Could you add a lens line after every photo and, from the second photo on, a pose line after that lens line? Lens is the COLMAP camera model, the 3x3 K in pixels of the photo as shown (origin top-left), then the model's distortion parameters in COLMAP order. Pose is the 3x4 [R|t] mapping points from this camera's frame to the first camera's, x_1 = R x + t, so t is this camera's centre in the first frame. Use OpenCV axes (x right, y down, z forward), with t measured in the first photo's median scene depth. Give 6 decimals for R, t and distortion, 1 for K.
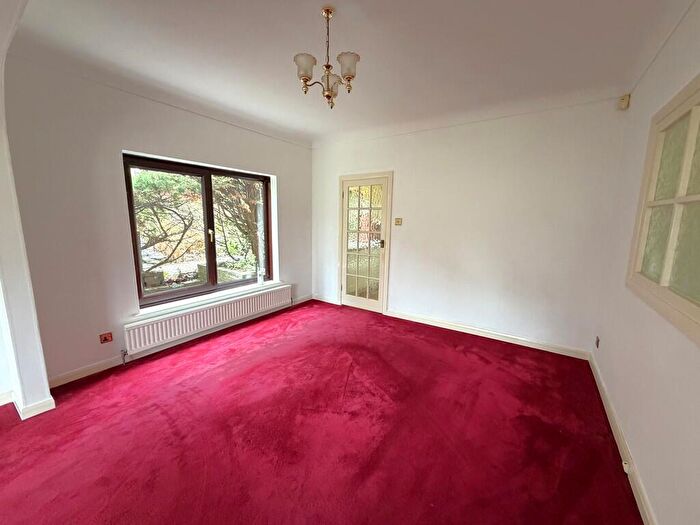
lens RADIAL K [[280.6, 0, 347.8], [0, 280.6, 262.5], [0, 0, 1]] dist [0.000069, 0.000353]
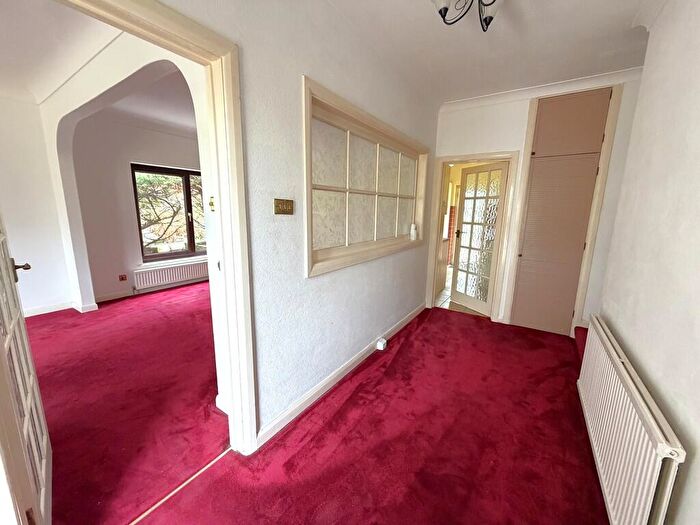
lens RADIAL K [[280.6, 0, 347.8], [0, 280.6, 262.5], [0, 0, 1]] dist [0.000069, 0.000353]
pose [[0.999871, 0.004572, 0.015423, 0.346665], [-0.005052, 0.999499, 0.031232, 0.099766], [-0.015272, -0.031306, 0.999393, -0.532765]]
